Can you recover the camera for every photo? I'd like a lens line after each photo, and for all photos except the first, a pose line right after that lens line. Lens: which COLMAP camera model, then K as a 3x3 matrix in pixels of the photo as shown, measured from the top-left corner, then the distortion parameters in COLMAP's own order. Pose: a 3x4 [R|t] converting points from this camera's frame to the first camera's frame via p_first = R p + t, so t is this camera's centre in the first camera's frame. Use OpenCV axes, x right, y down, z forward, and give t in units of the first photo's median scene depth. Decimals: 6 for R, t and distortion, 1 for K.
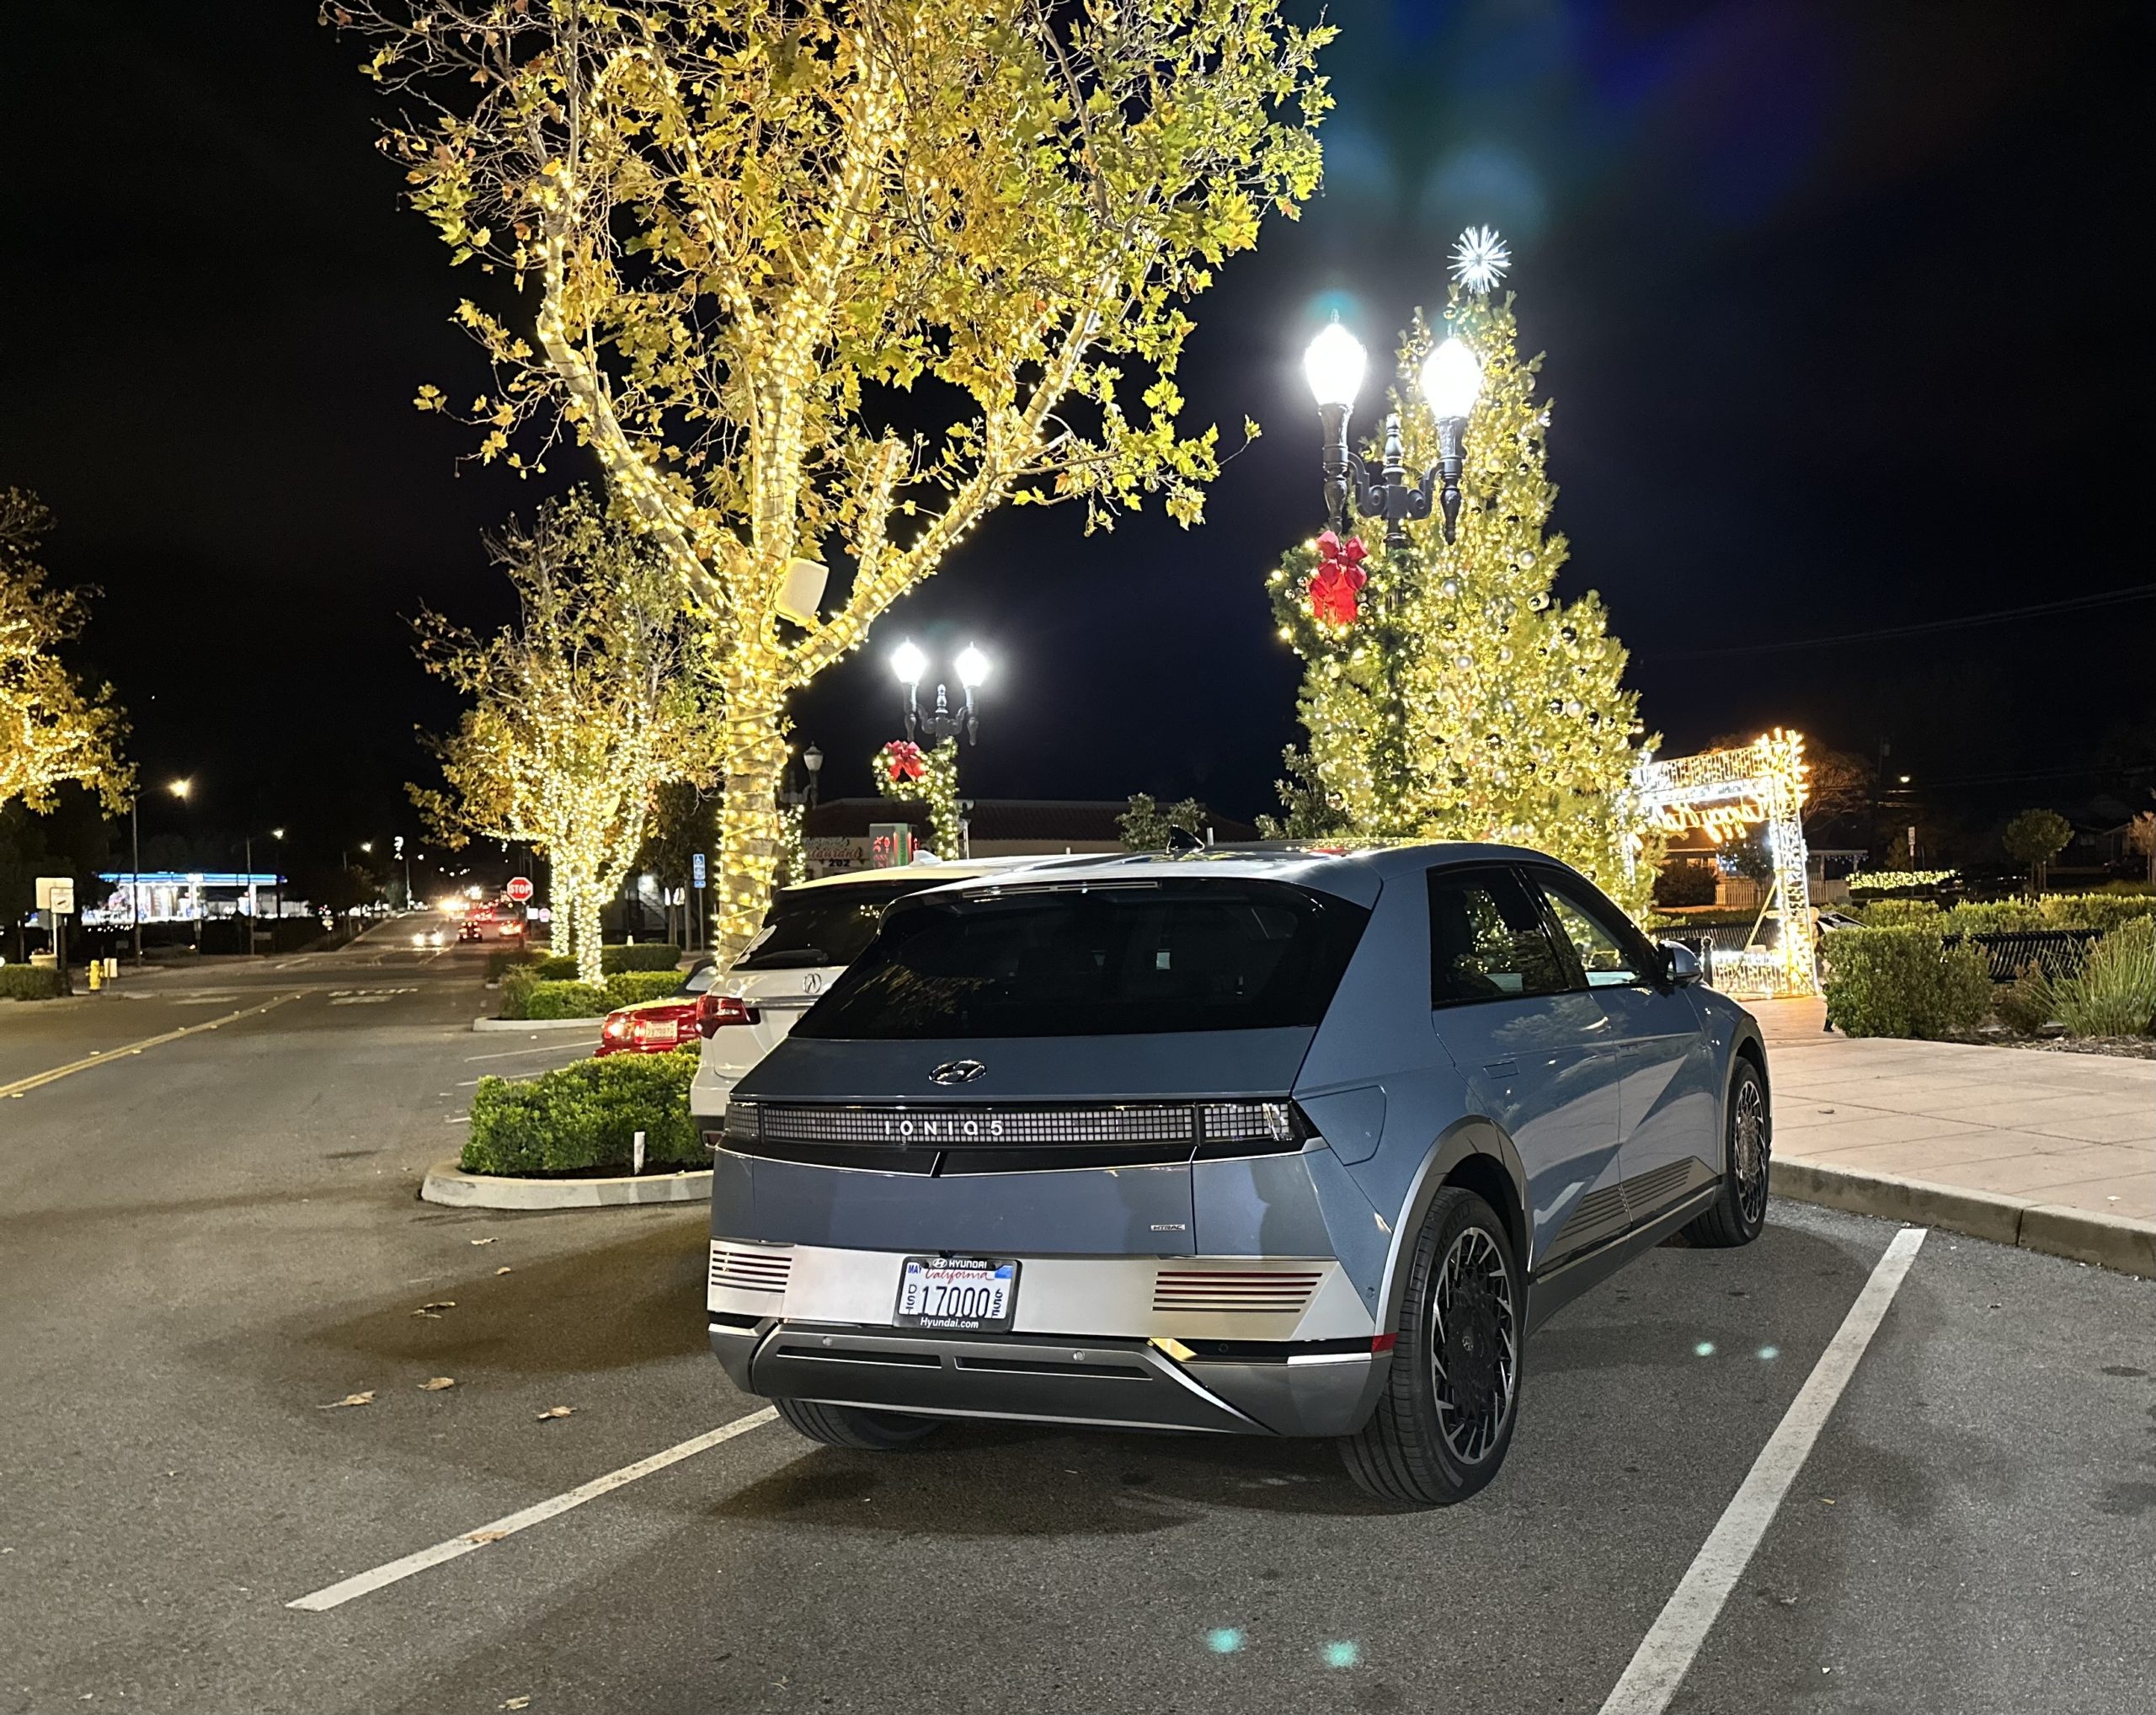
lens RADIAL K [[1836.7, 0, 1331.5], [0, 1836.7, 995.5], [0, 0, 1]] dist [0.189100, -0.314289]
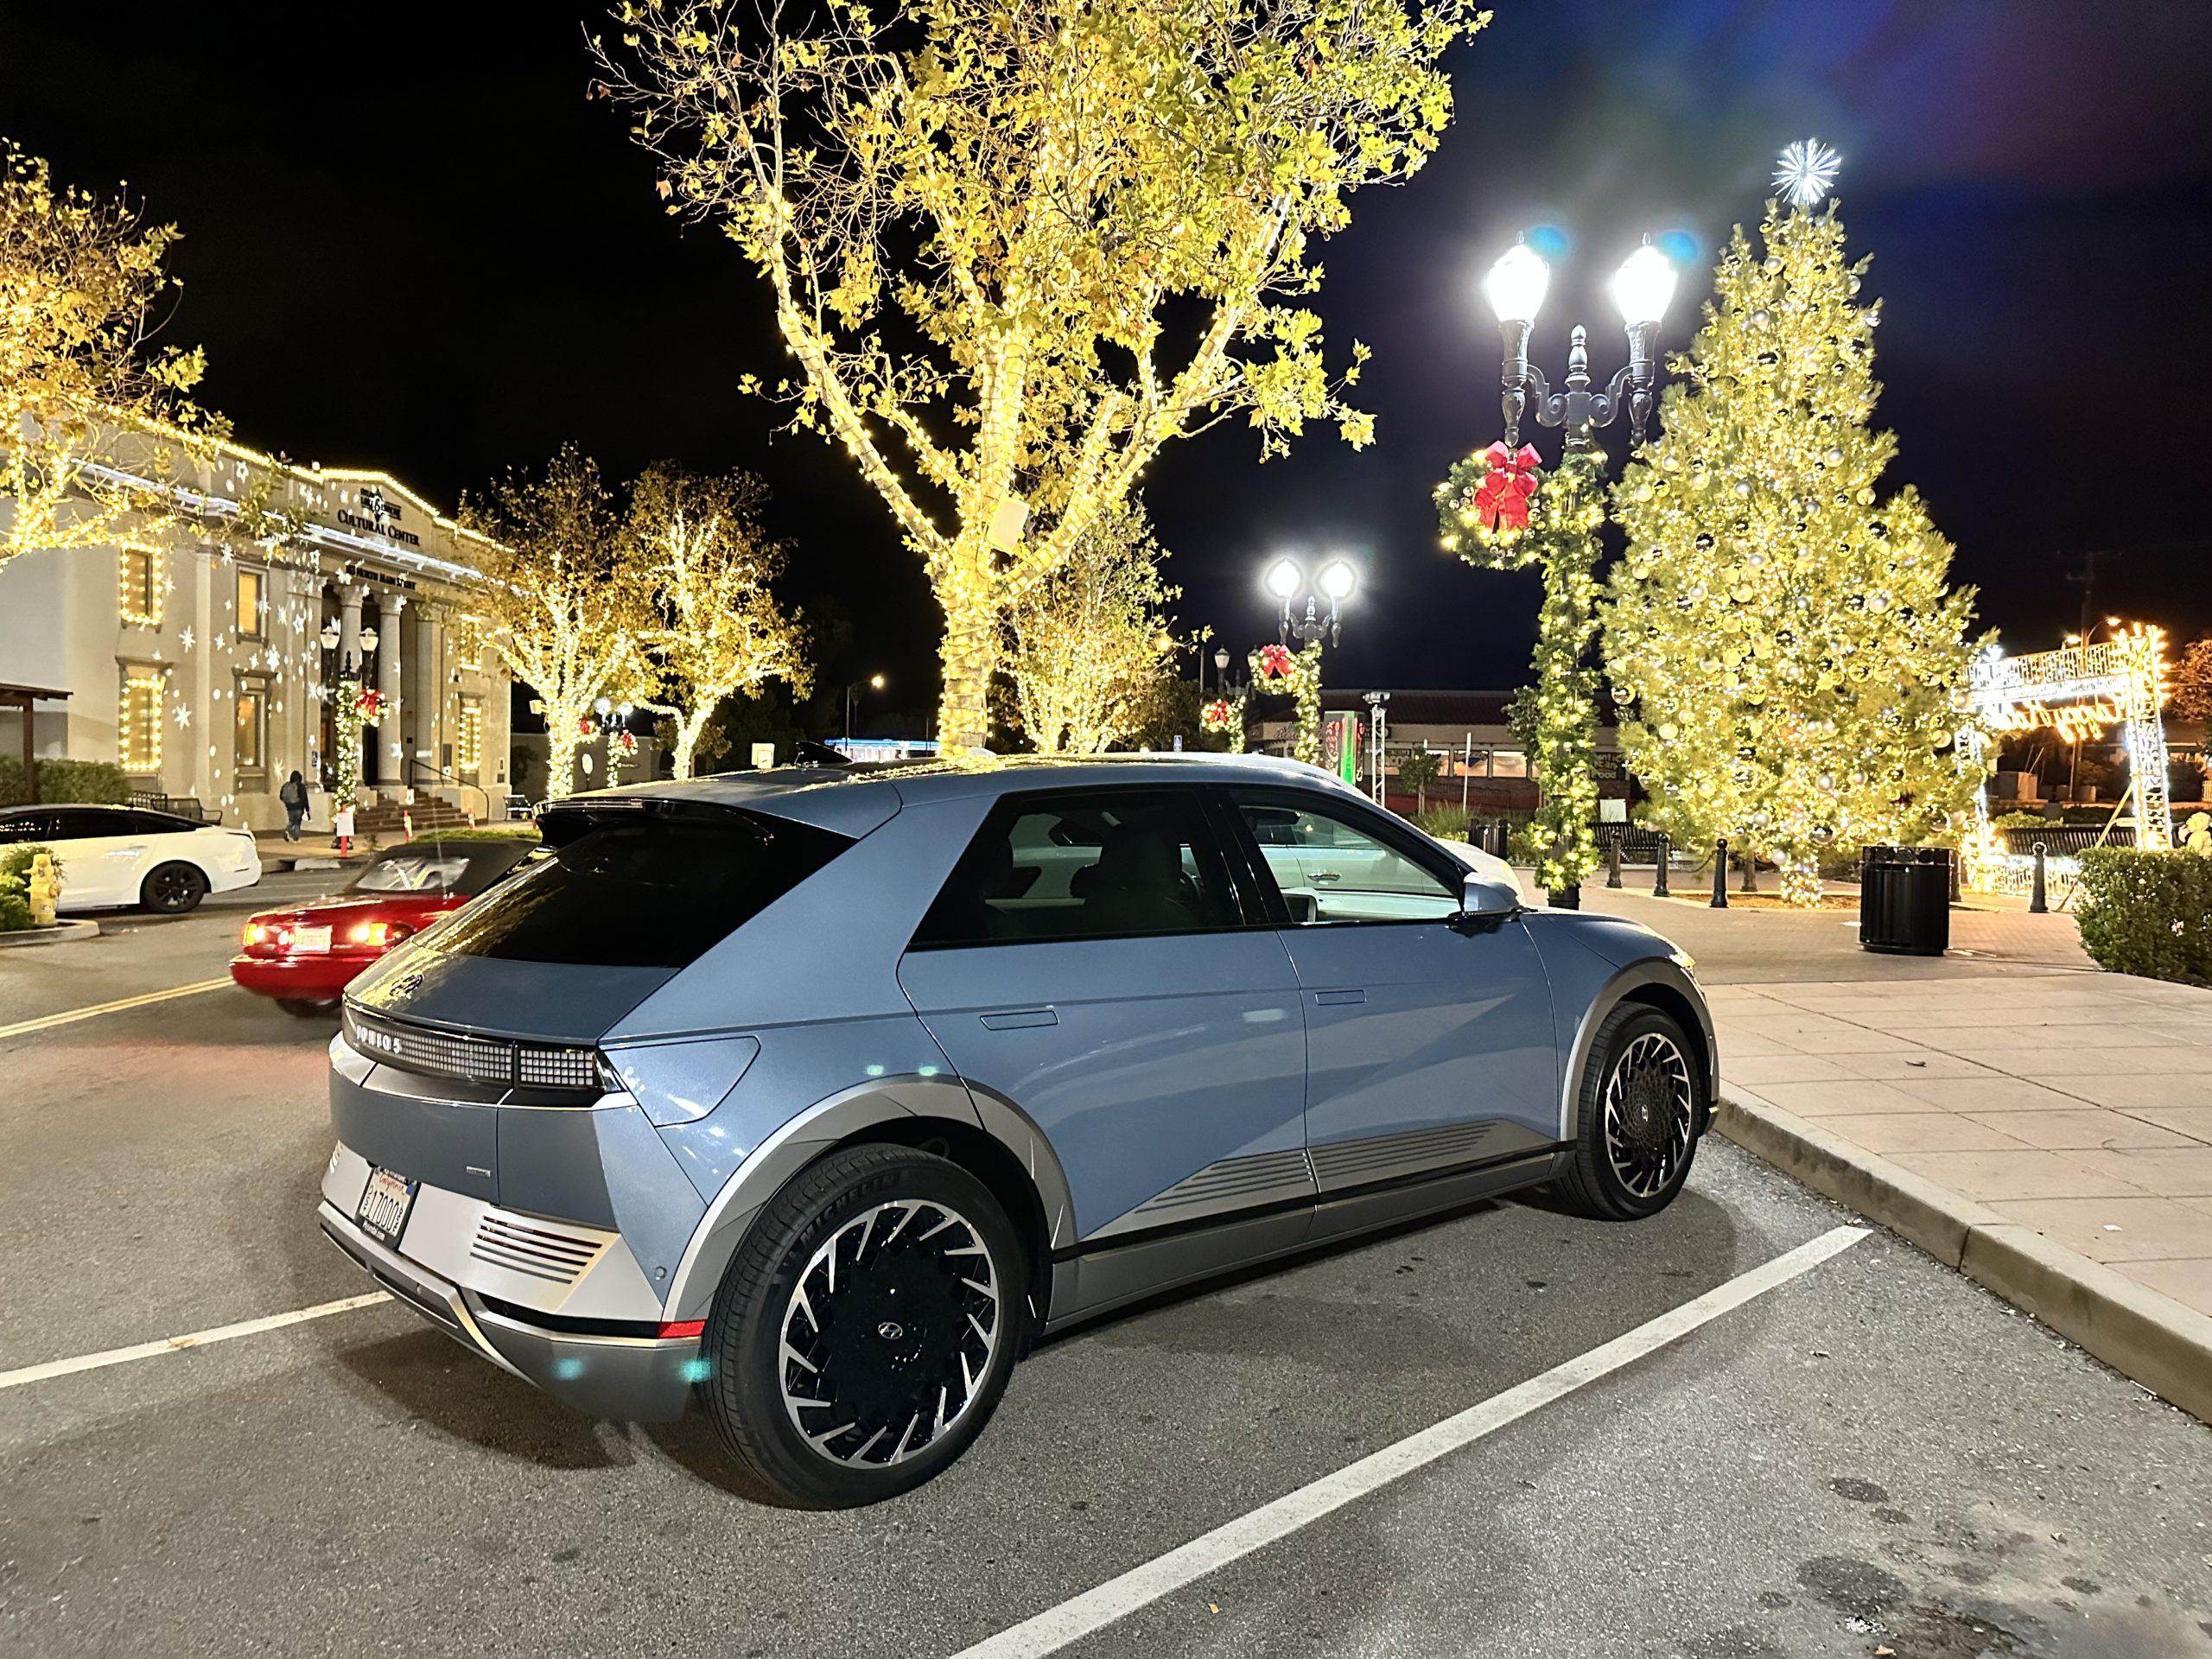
lens RADIAL K [[1537.9, 0, 1097.3], [0, 1537.9, 817.7], [0, 0, 1]] dist [0.103751, -0.137556]
pose [[0.908844, 0.039936, -0.415219, 0.104401], [-0.049204, 0.998721, -0.011642, -0.012414], [0.414223, 0.031011, 0.909647, 0.078354]]
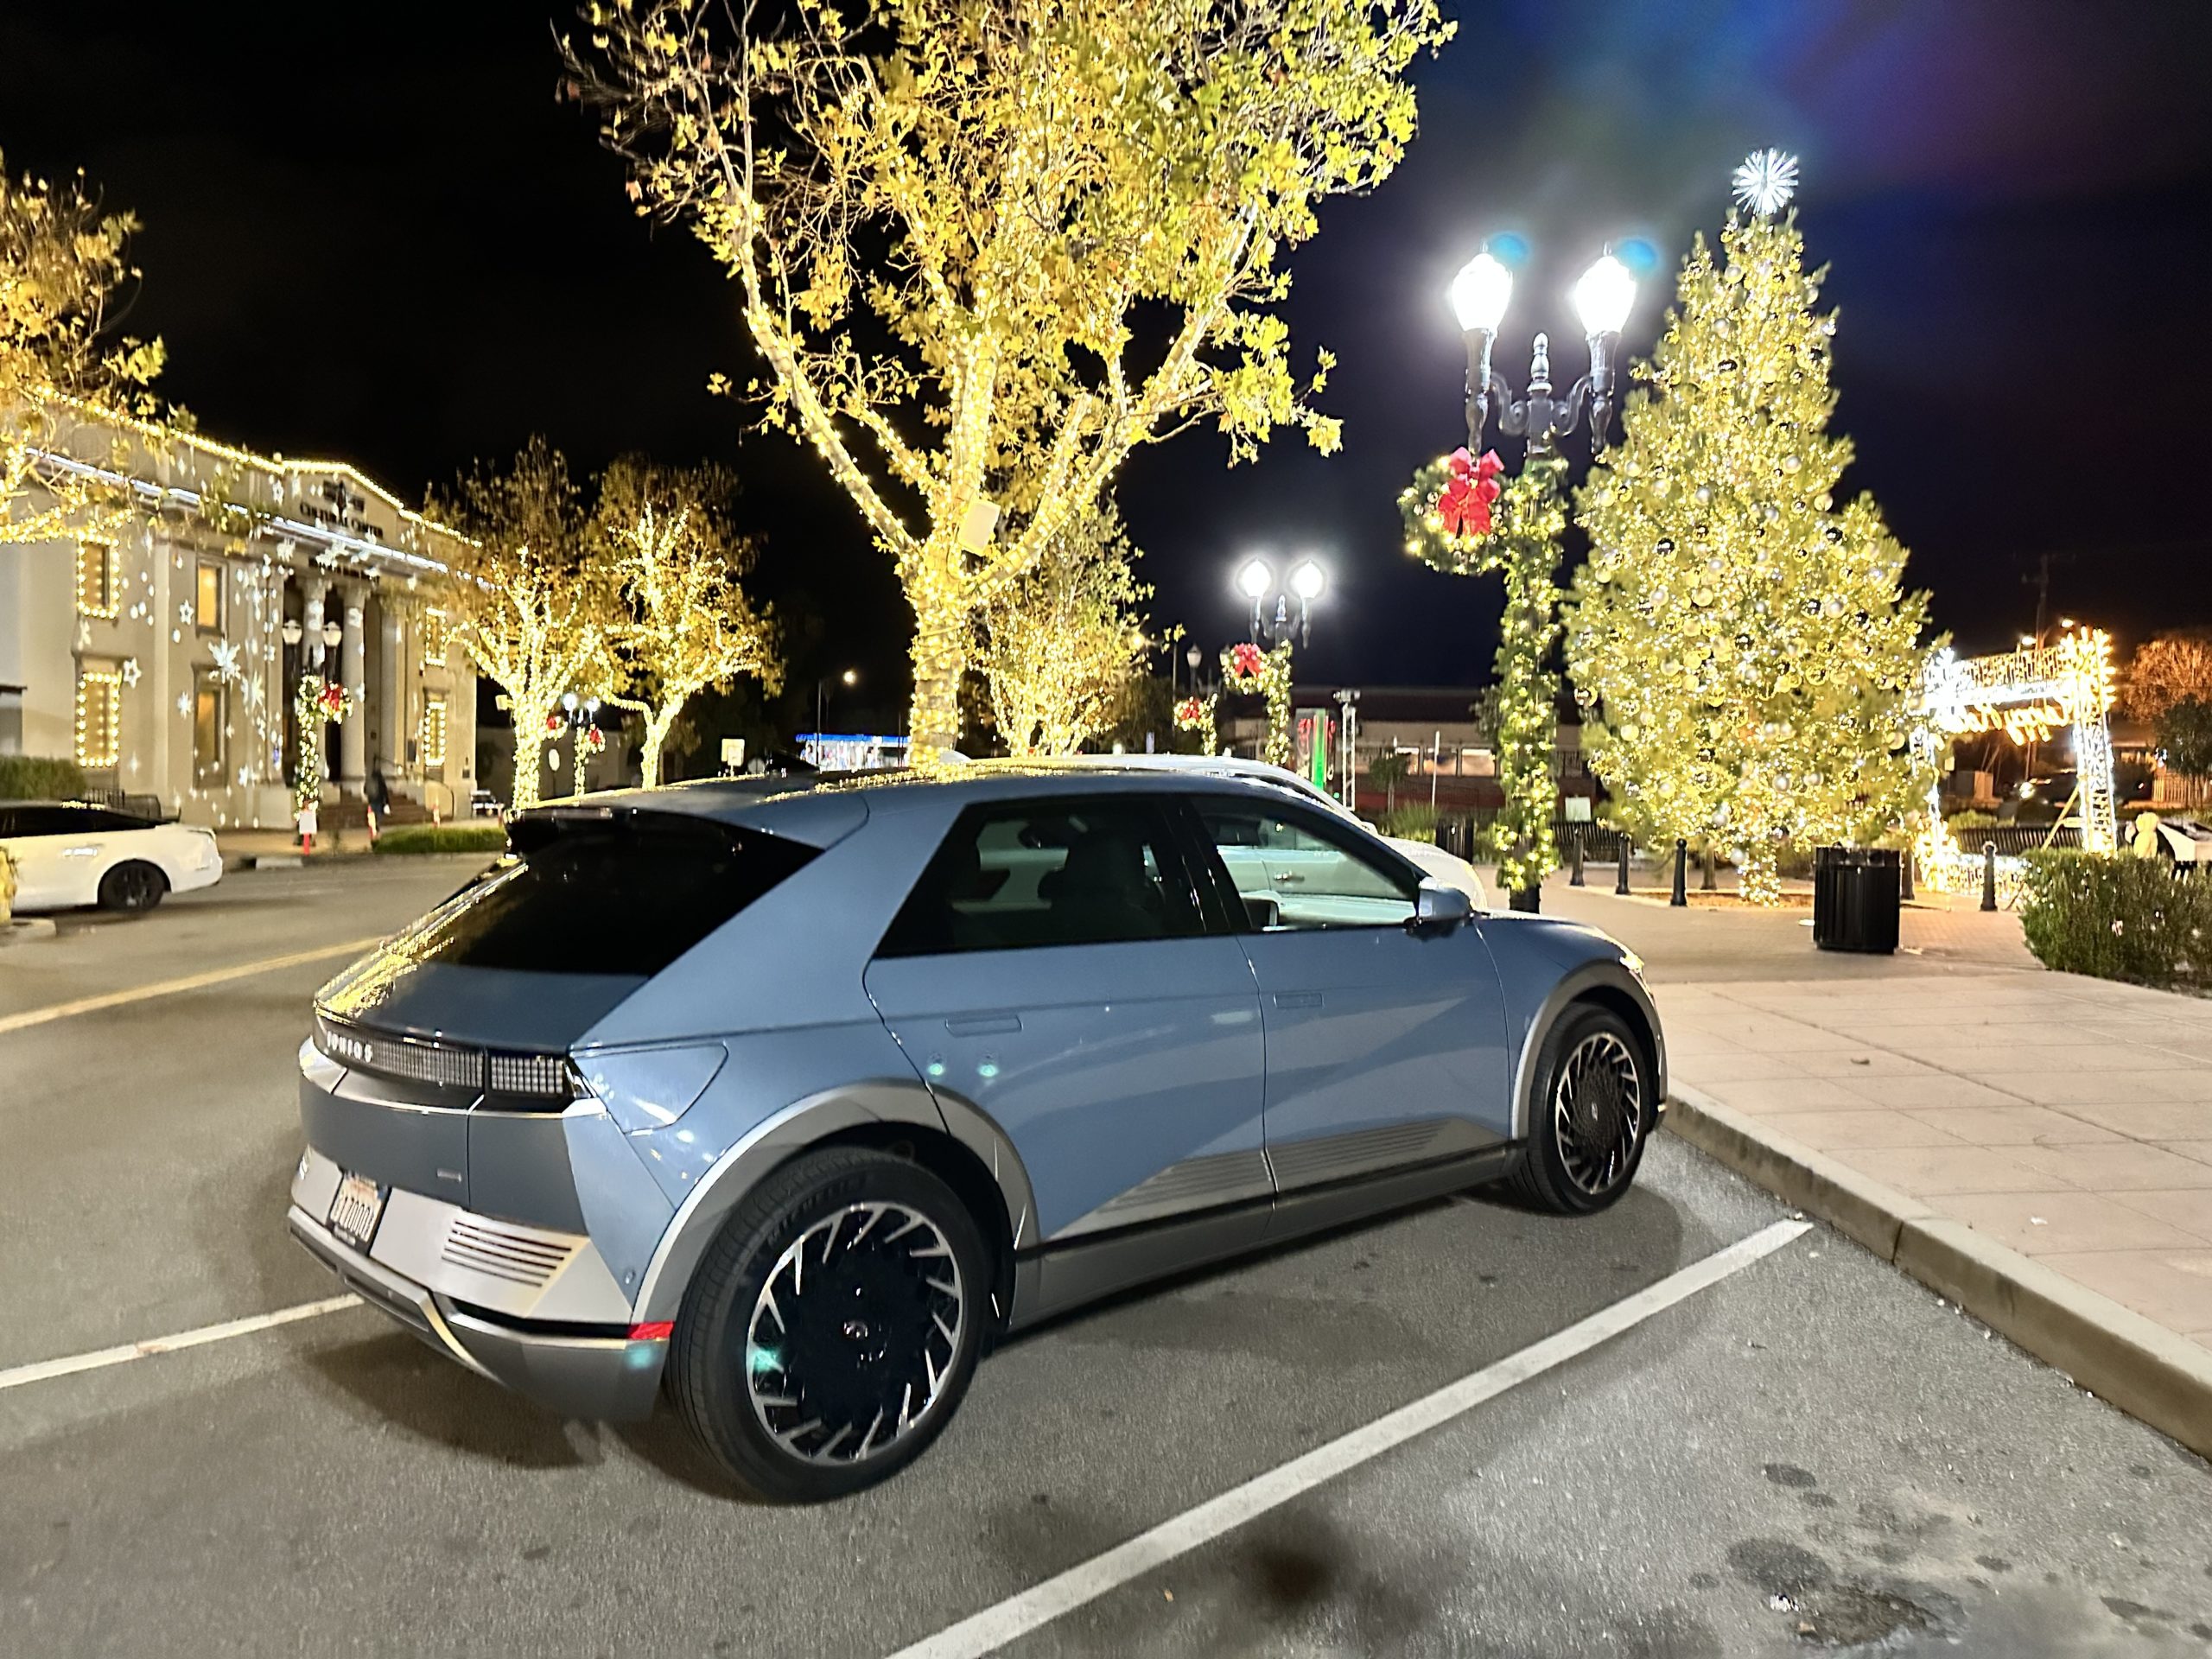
lens RADIAL K [[1537.1, 0, 1114.4], [0, 1537.1, 819.3], [0, 0, 1]] dist [0.110267, -0.150648]
pose [[0.920224, 0.042738, -0.389052, 0.107398], [-0.050338, 0.998688, -0.009356, -0.014151], [0.388142, 0.028194, 0.921168, 0.074540]]
